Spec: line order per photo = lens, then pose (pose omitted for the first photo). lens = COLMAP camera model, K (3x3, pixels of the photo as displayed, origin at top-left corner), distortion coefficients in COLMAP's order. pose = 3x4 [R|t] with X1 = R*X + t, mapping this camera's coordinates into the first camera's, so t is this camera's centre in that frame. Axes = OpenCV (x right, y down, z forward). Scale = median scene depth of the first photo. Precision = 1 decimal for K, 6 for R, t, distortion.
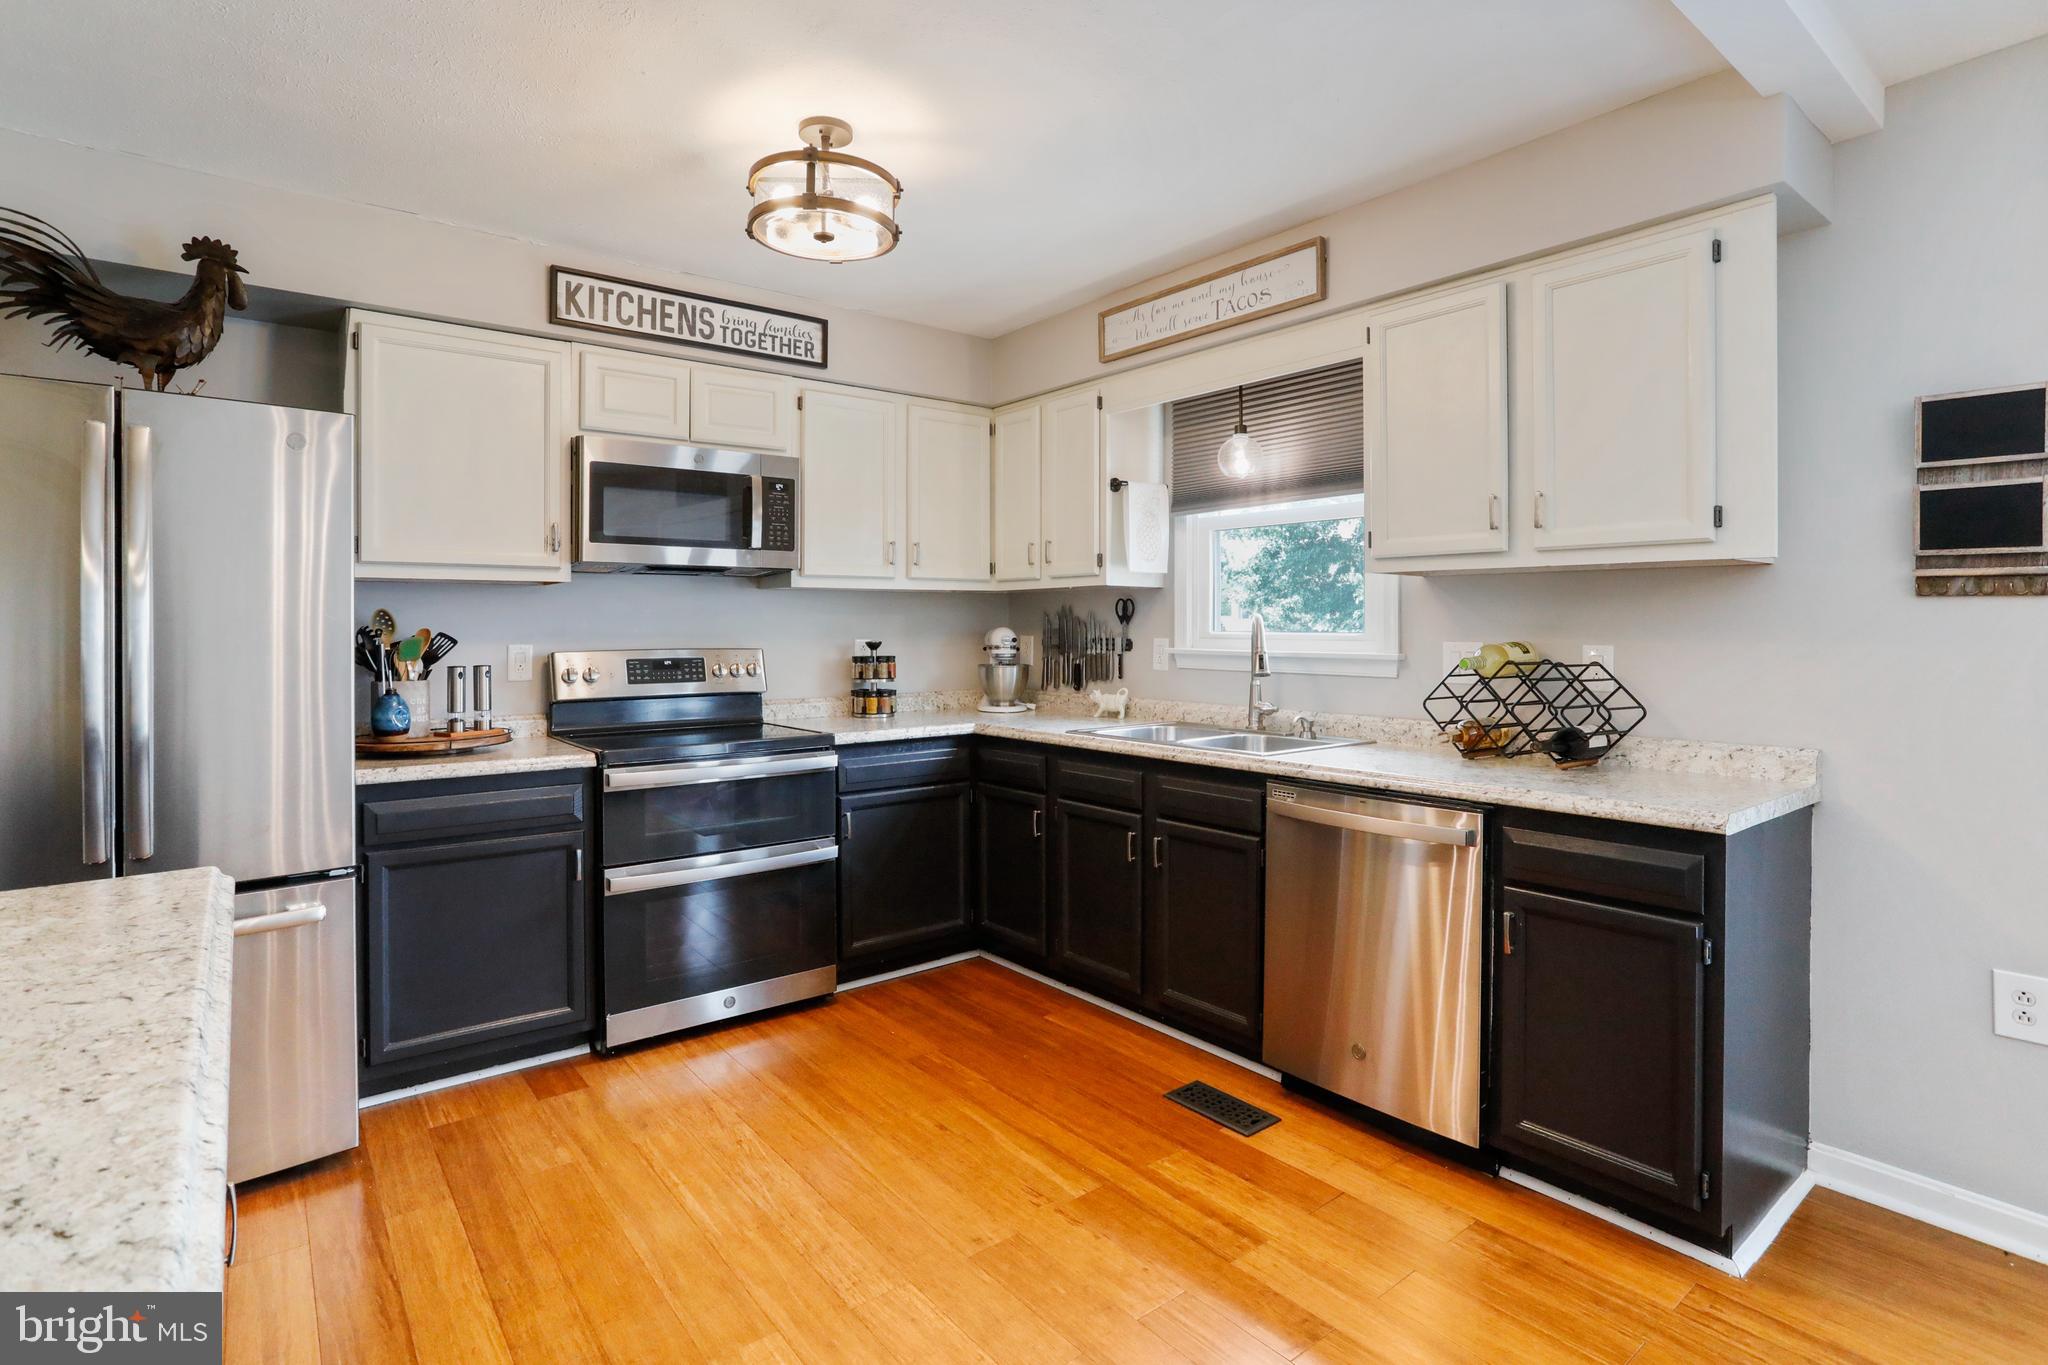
lens RADIAL K [[997.9, 0, 1030.0], [0, 997.9, 632.5], [0, 0, 1]] dist [-0.037586, 0.017722]
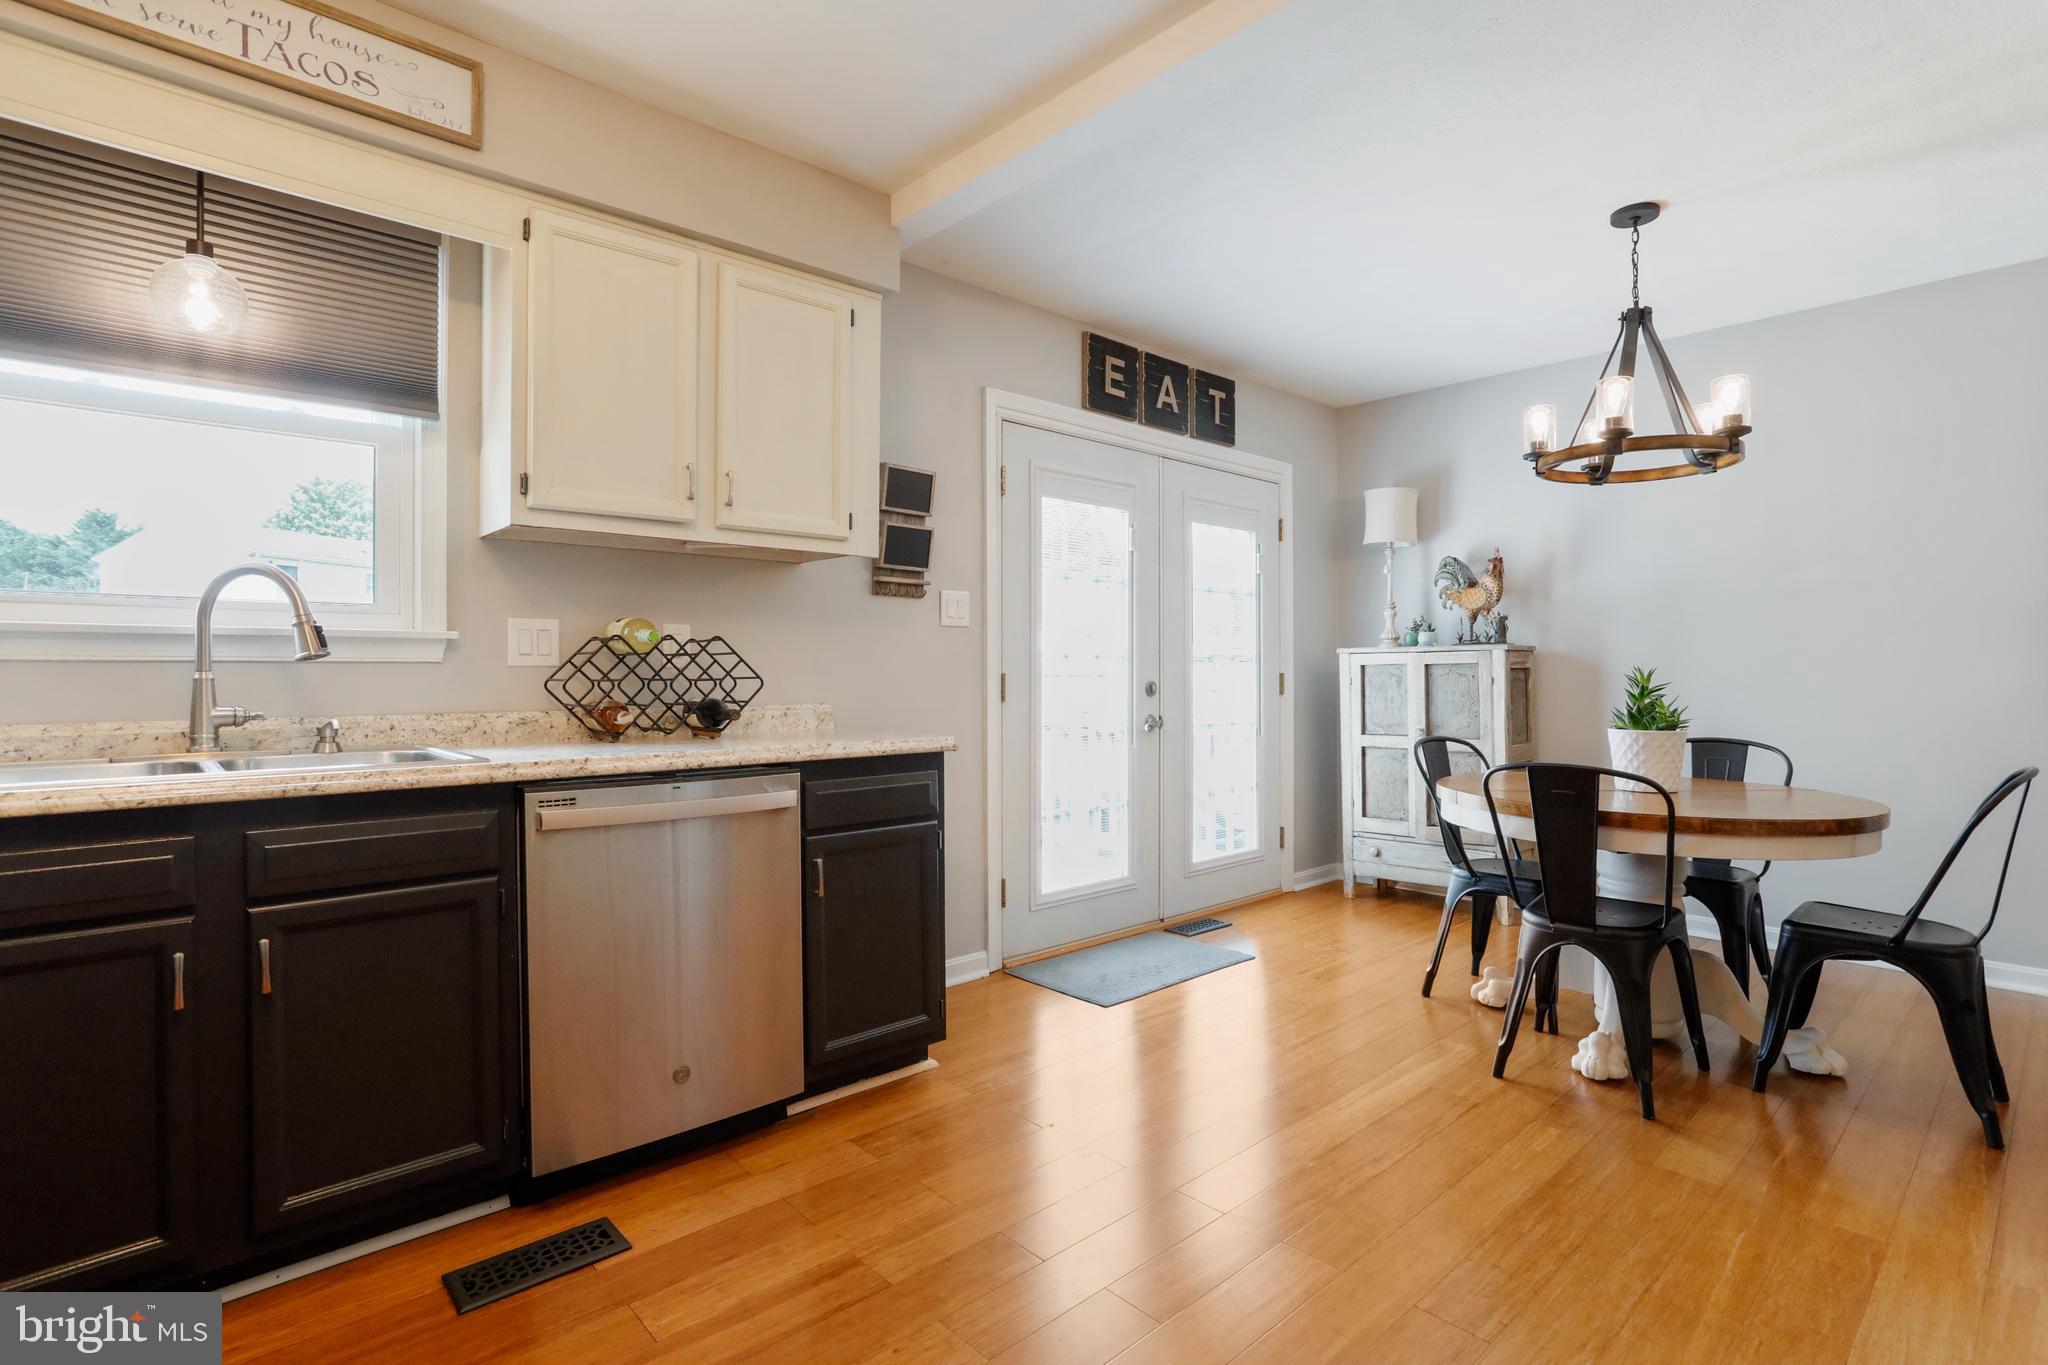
lens RADIAL K [[997.9, 0, 1032.3], [0, 997.9, 674.7], [0, 0, 1]] dist [-0.037586, 0.017722]
pose [[-0.060448, -0.007998, 0.998139, -0.465321], [0.003300, 0.999961, 0.008212, 0.054603], [-0.998166, 0.003790, -0.060419, 0.623198]]
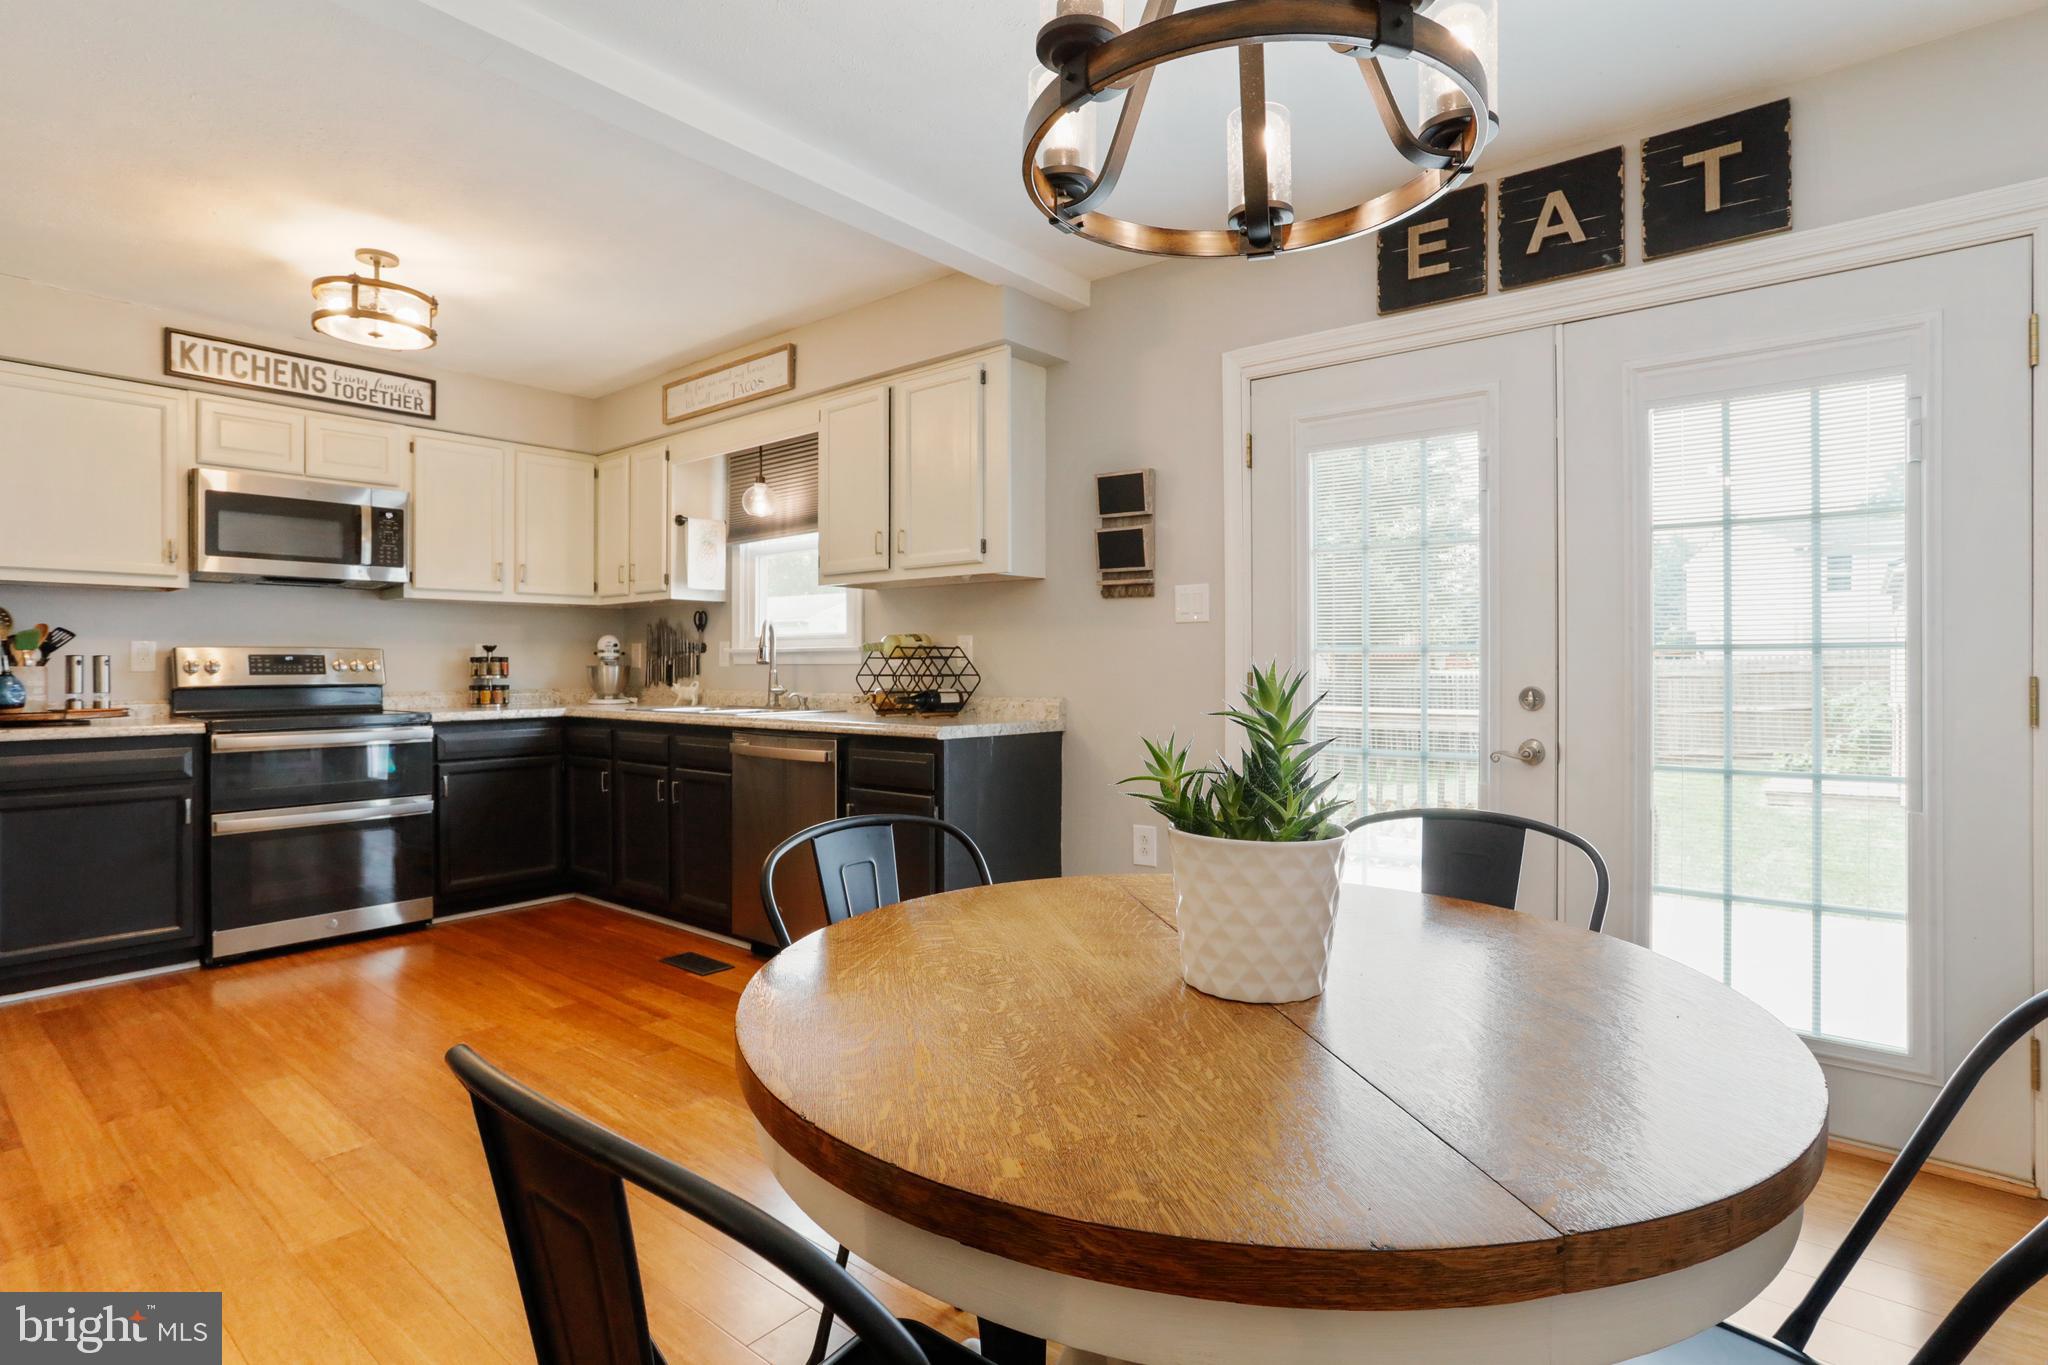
lens RADIAL K [[997.9, 0, 1013.5], [0, 997.9, 667.2], [0, 0, 1]] dist [-0.037586, 0.017722]
pose [[0.979220, -0.002633, 0.202782, 0.313384], [0.003477, 0.999987, -0.003807, 0.060297], [-0.202770, 0.004433, 0.979216, -0.422044]]
